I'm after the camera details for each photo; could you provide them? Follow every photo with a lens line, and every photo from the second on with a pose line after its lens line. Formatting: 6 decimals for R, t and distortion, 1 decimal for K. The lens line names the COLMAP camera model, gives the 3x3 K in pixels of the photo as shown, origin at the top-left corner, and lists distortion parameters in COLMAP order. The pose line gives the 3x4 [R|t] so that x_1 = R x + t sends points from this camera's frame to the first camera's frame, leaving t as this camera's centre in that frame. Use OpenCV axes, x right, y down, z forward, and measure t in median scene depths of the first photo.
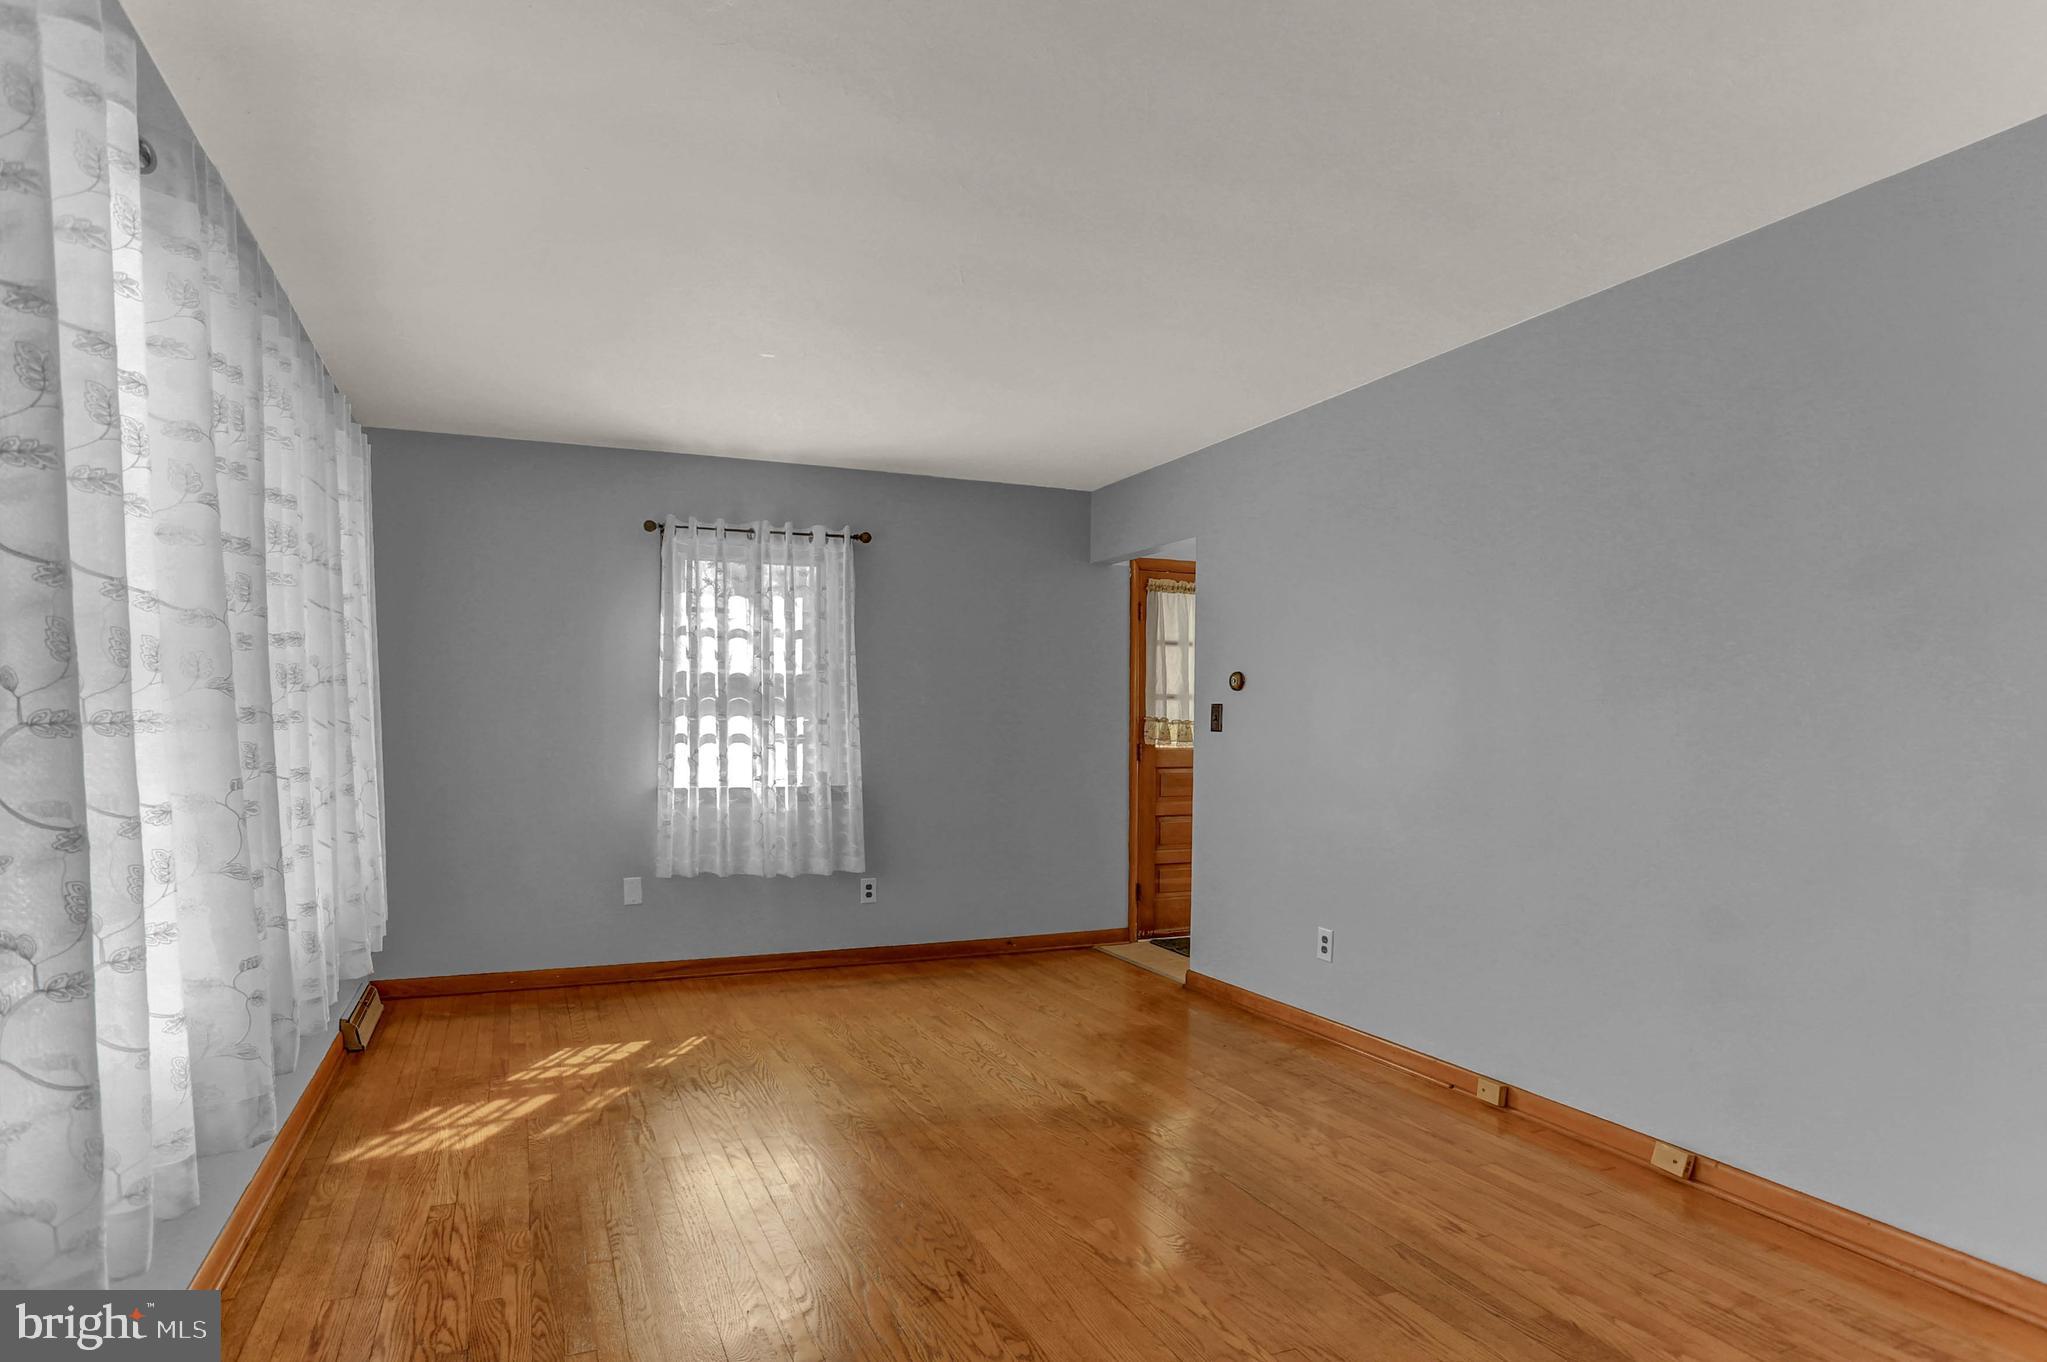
lens RADIAL K [[1089.8, 0, 952.2], [0, 1089.8, 759.4], [0, 0, 1]] dist [-0.055624, 0.047447]
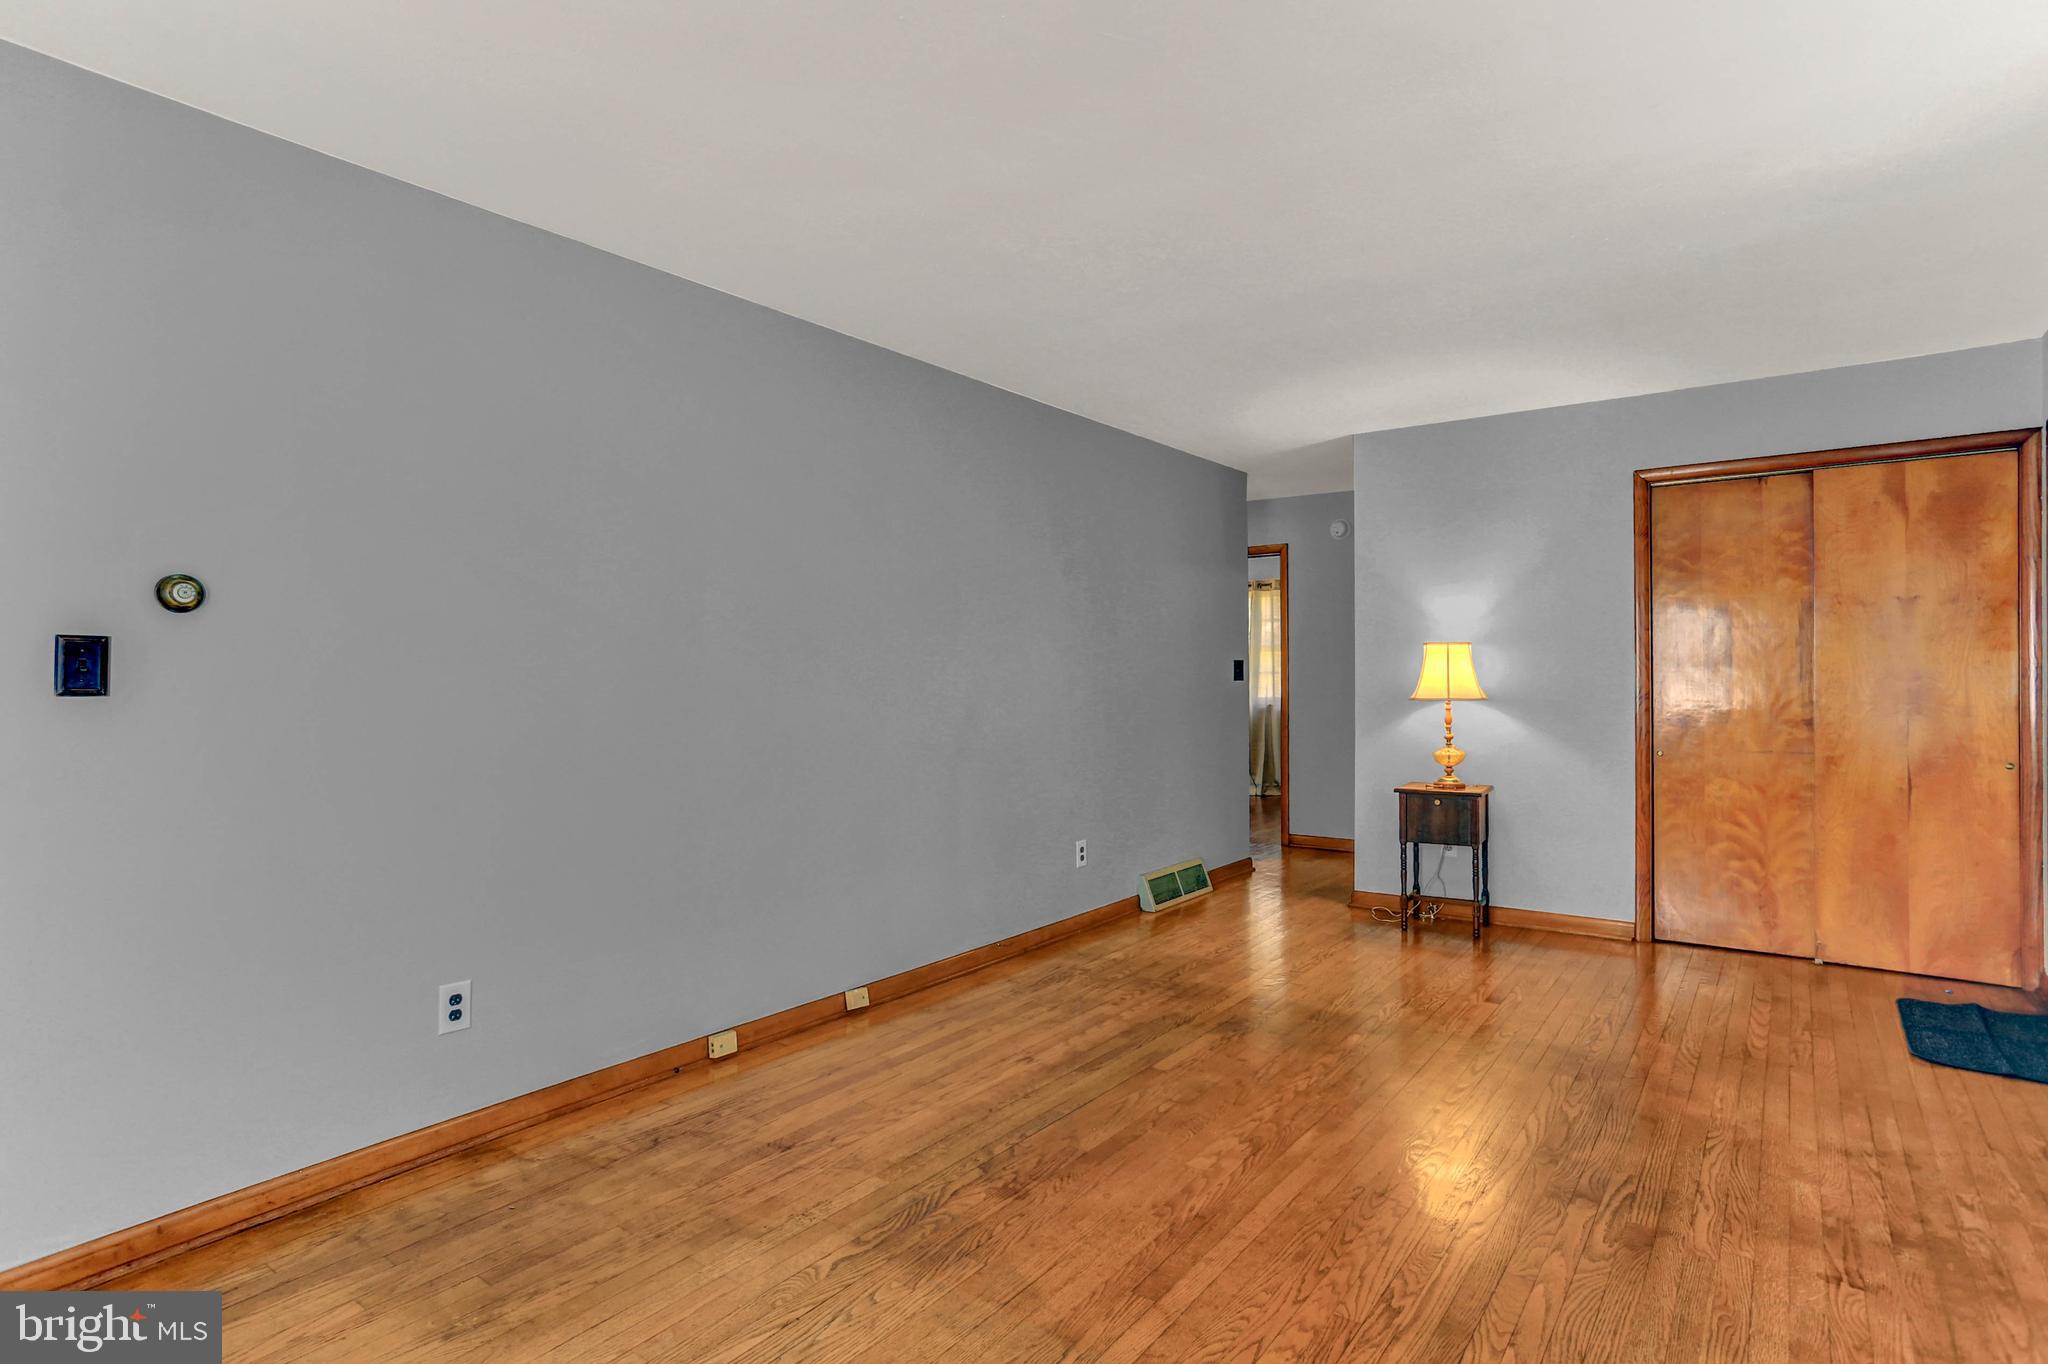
lens RADIAL K [[1059.9, 0, 1027.8], [0, 1059.9, 673.8], [0, 0, 1]] dist [-0.056147, 0.042613]
pose [[-0.523570, -0.001491, 0.851982, -0.447127], [0.031677, 0.999273, 0.021216, -0.042130], [-0.851394, 0.038097, -0.523142, 1.186680]]
